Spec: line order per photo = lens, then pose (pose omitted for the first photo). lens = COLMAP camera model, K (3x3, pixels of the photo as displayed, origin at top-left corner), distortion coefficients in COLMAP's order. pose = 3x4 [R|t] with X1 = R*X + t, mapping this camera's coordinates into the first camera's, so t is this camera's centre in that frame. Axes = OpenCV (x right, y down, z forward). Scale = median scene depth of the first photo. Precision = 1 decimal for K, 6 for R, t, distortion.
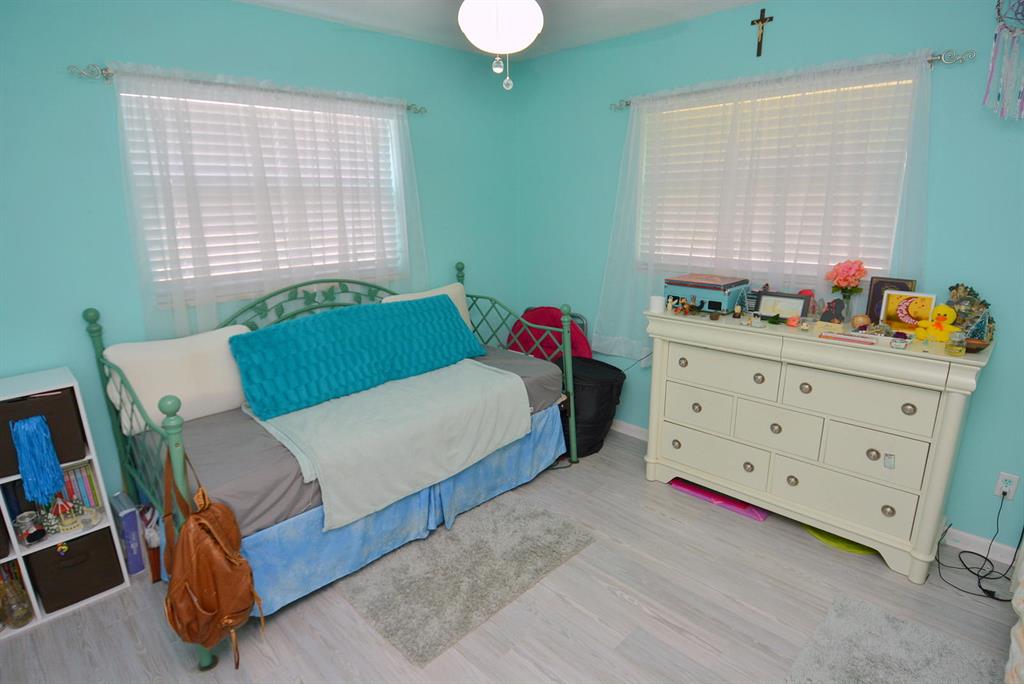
lens RADIAL K [[546.2, 0, 507.6], [0, 546.2, 348.7], [0, 0, 1]] dist [-0.000475, -0.022475]
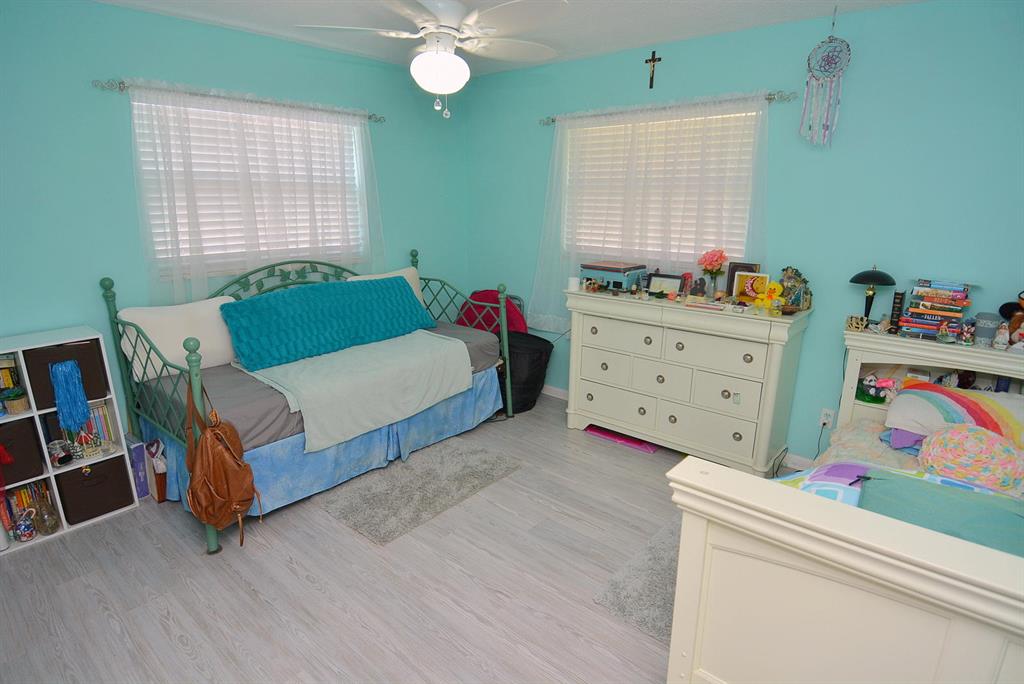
lens RADIAL K [[546.2, 0, 513.7], [0, 546.2, 349.1], [0, 0, 1]] dist [-0.000475, -0.022475]
pose [[0.996049, 0.000446, 0.088809, 0.030828], [-0.000819, 0.999991, 0.004159, 0.071748], [-0.088807, -0.004215, 0.996040, -0.263882]]
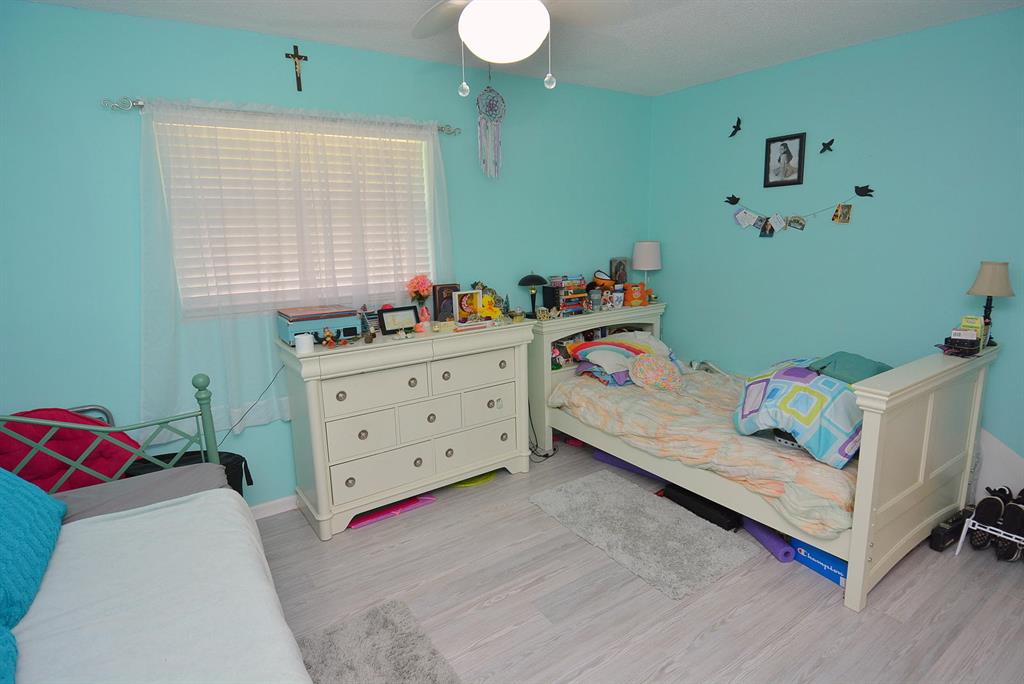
lens RADIAL K [[546.2, 0, 512.0], [0, 546.2, 347.8], [0, 0, 1]] dist [-0.000475, -0.022475]
pose [[0.150140, -0.197845, 0.968667, -0.613898], [0.273579, 0.949828, 0.151594, -0.133664], [-0.950059, 0.242246, 0.196734, 0.575738]]
